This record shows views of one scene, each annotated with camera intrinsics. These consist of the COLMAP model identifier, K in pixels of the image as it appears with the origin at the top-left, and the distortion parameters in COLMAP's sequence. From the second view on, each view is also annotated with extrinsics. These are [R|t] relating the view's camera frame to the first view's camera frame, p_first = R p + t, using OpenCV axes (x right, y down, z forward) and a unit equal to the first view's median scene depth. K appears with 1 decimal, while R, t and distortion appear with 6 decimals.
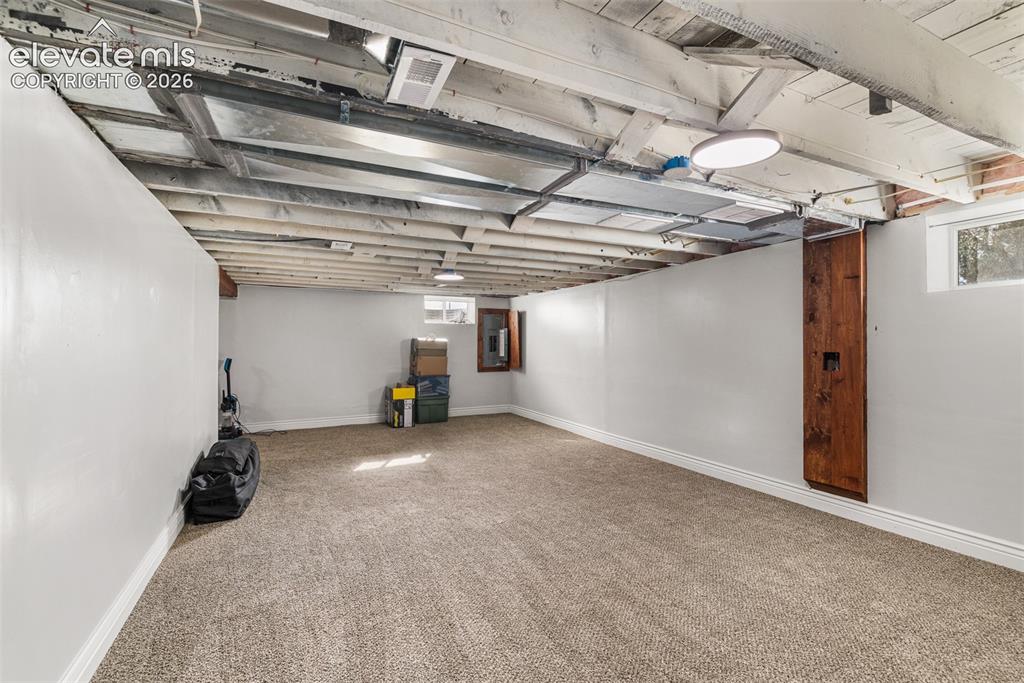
lens RADIAL K [[445.3, 0, 508.3], [0, 445.3, 342.1], [0, 0, 1]] dist [0.000215, 0.000403]
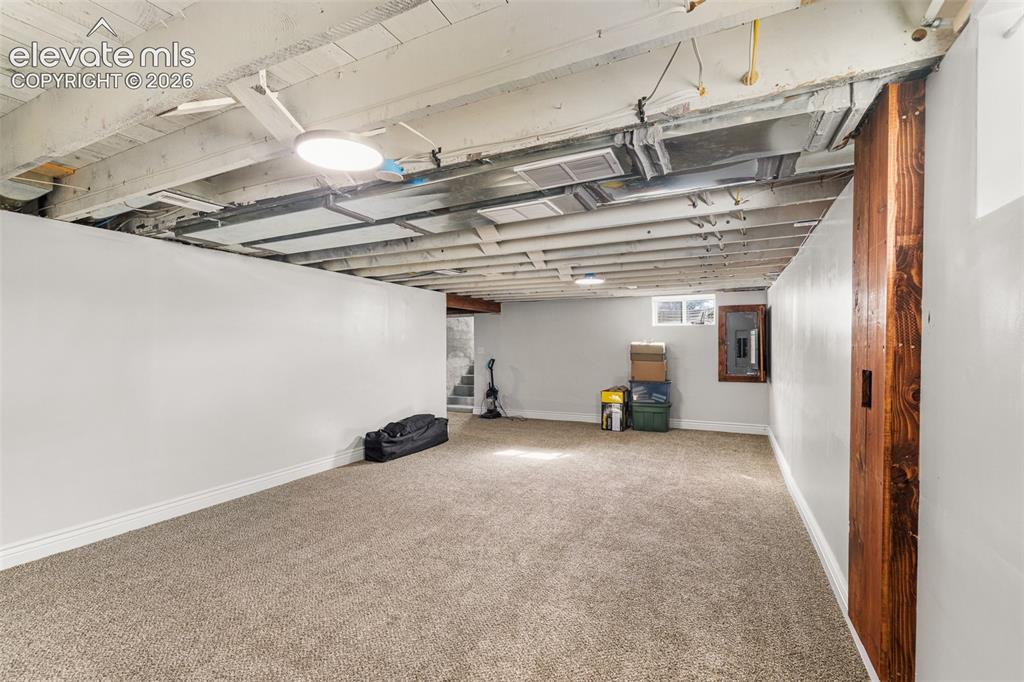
lens RADIAL K [[445.3, 0, 511.2], [0, 445.3, 345.8], [0, 0, 1]] dist [0.000215, 0.000403]
pose [[0.617945, -0.001929, -0.786219, 0.422768], [0.003637, 0.999993, 0.000405, -0.002696], [0.786213, -0.003110, 0.617948, 0.195493]]
